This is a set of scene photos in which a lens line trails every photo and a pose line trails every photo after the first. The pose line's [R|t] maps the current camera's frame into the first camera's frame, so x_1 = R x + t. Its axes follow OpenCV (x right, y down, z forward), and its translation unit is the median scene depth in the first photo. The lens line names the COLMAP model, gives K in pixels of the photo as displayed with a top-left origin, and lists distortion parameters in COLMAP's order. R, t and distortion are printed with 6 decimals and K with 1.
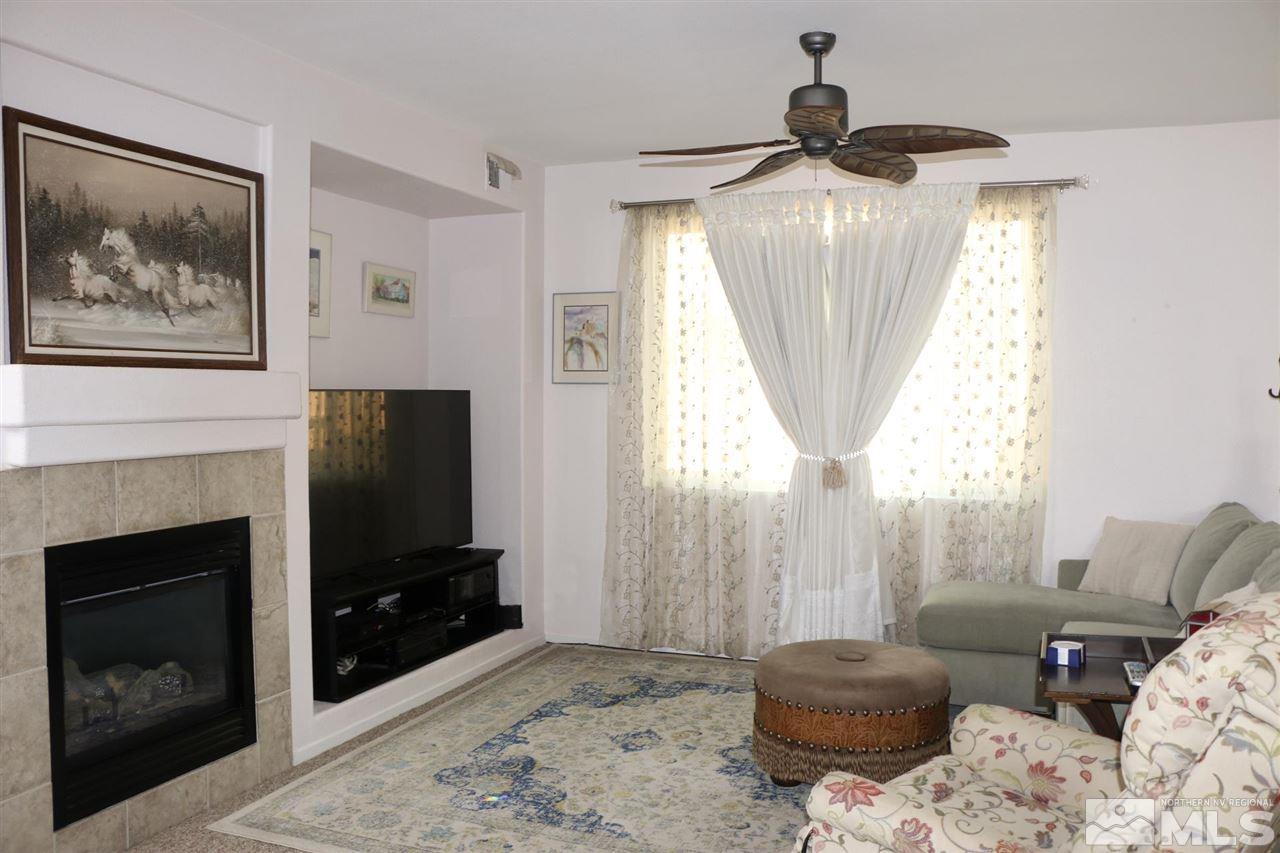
lens RADIAL K [[1042.9, 0, 640.0], [0, 1042.9, 426.5], [0, 0, 1]] dist [-0.183949, 0.153083]
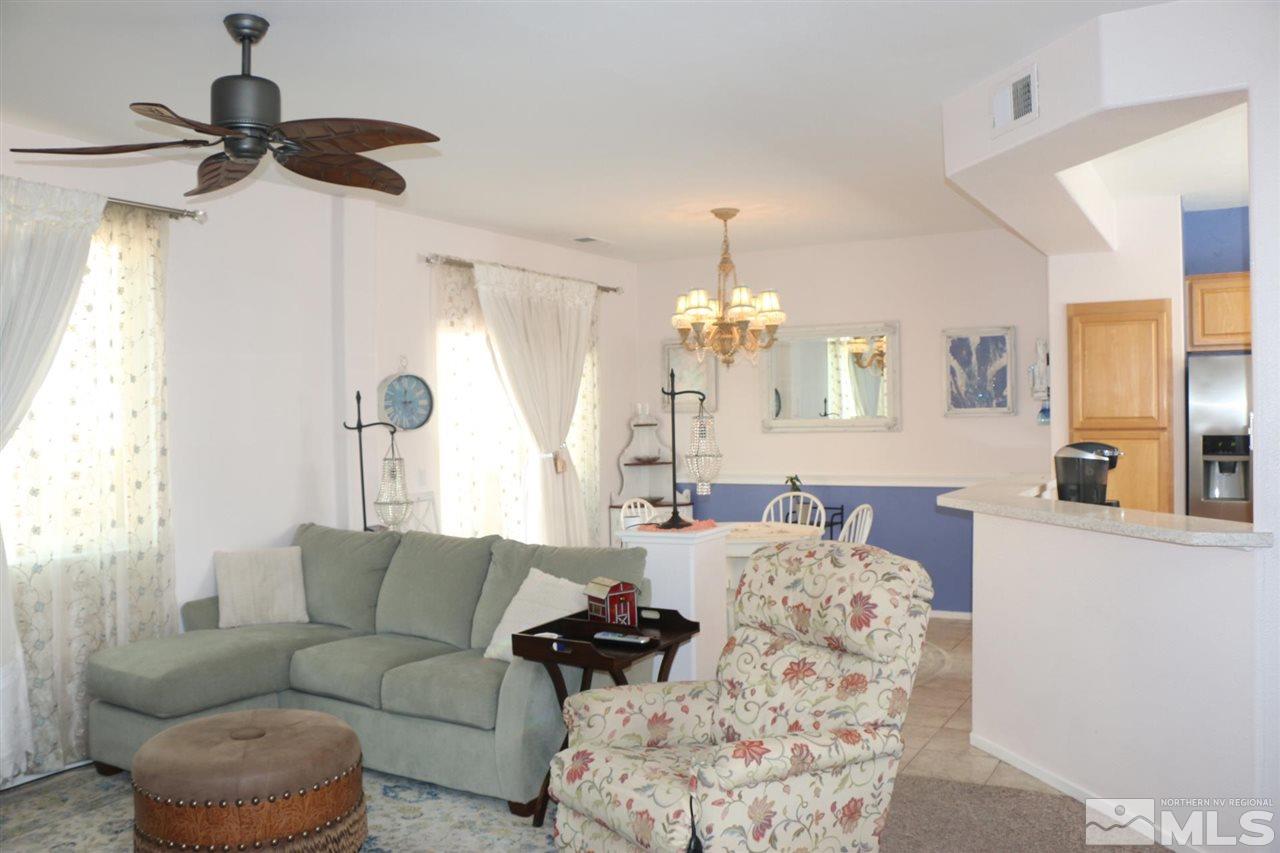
lens RADIAL K [[1042.9, 0, 640.0], [0, 1042.9, 426.5], [0, 0, 1]] dist [-0.183949, 0.153083]
pose [[0.169179, -0.014642, 0.985477, -0.614567], [0.052217, 0.998618, 0.005873, -0.026012], [-0.984201, 0.050465, 0.169710, 0.542904]]
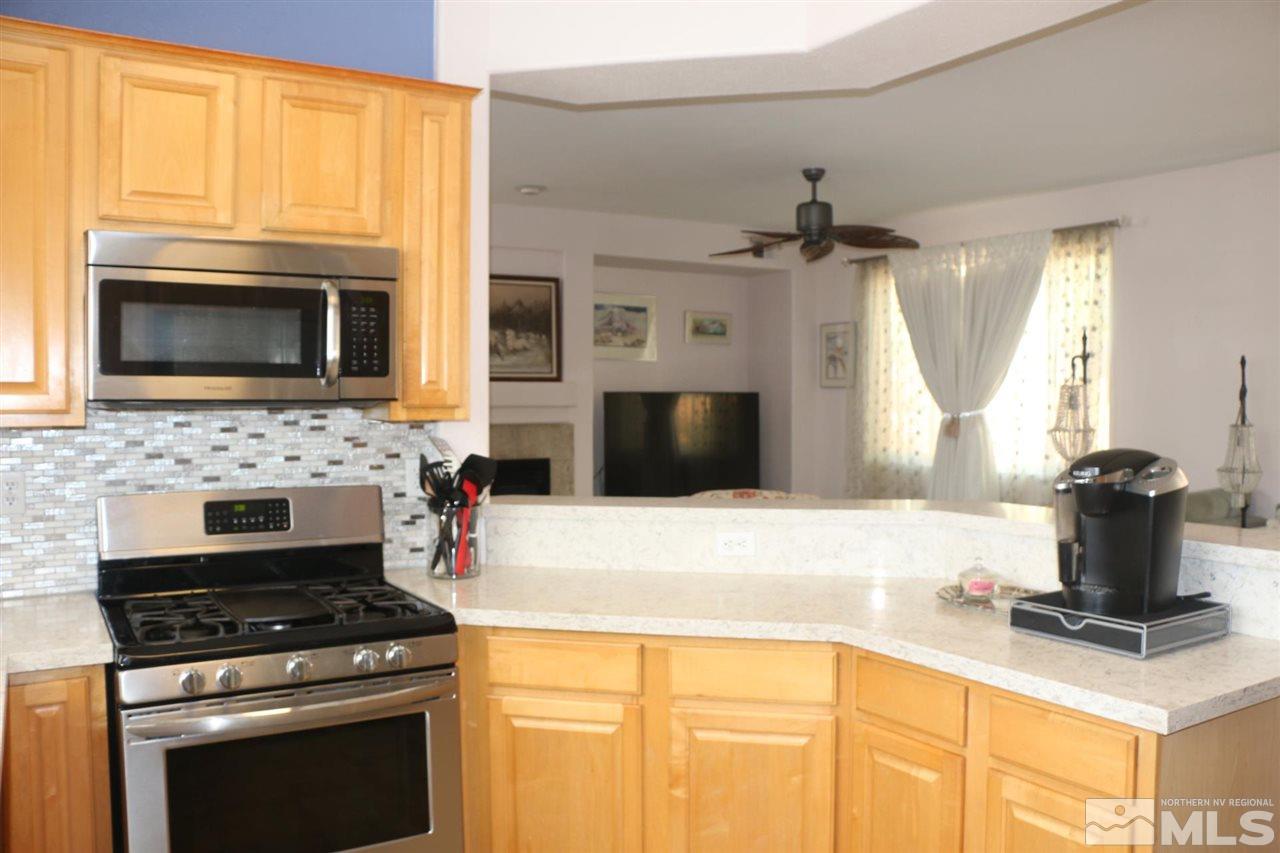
lens RADIAL K [[1042.9, 0, 640.0], [0, 1042.9, 426.5], [0, 0, 1]] dist [-0.183949, 0.153083]
pose [[0.796602, 0.014490, -0.604331, 0.939472], [-0.016947, 0.999855, 0.001635, 0.022473], [0.604267, 0.008939, 0.796732, -0.458687]]
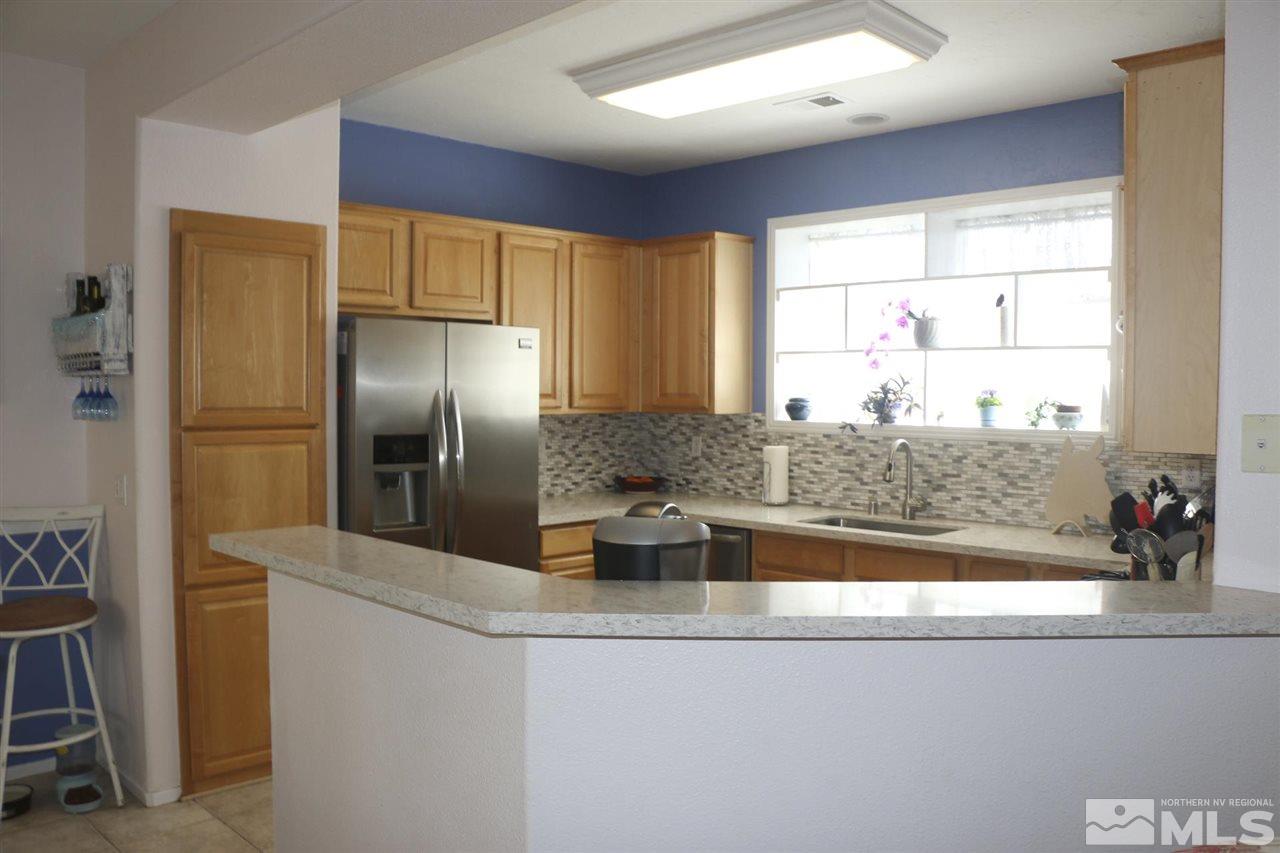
lens RADIAL K [[1042.9, 0, 640.0], [0, 1042.9, 426.5], [0, 0, 1]] dist [-0.183949, 0.153083]
pose [[-0.916905, -0.024316, 0.398365, 0.384074], [0.002624, 0.997753, 0.066942, -0.039209], [-0.399097, 0.062425, -0.914781, 0.828822]]
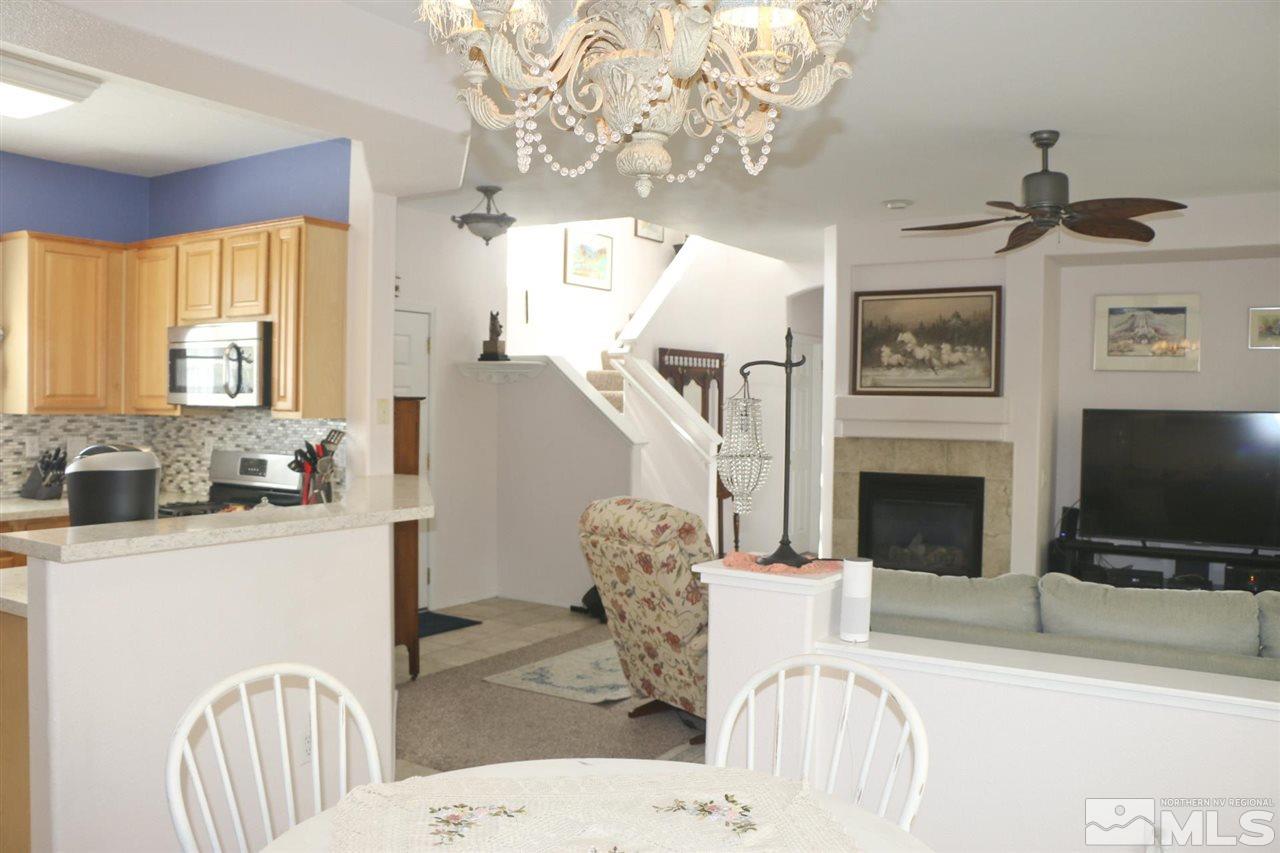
lens RADIAL K [[1042.9, 0, 640.0], [0, 1042.9, 426.5], [0, 0, 1]] dist [-0.183949, 0.153083]
pose [[-0.200832, 0.019870, -0.979424, 1.533479], [-0.046142, 0.998493, 0.029718, -0.028225], [0.978538, 0.051161, -0.199613, 0.765531]]
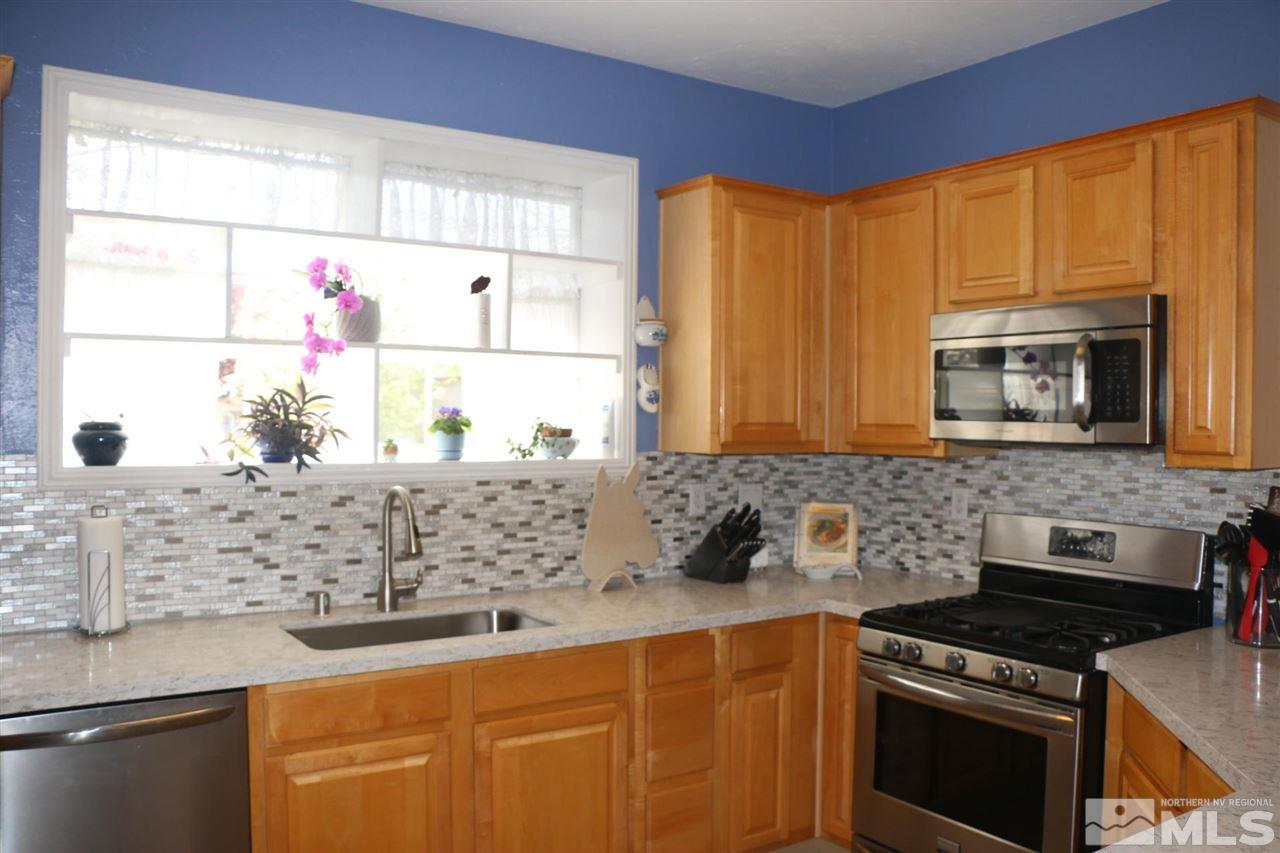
lens RADIAL K [[1042.9, 0, 640.0], [0, 1042.9, 426.5], [0, 0, 1]] dist [-0.183949, 0.153083]
pose [[-0.578479, 0.000181, -0.815697, 1.154343], [-0.035894, 0.999026, 0.025677, -0.011167], [0.814907, 0.044132, -0.577909, 0.142263]]
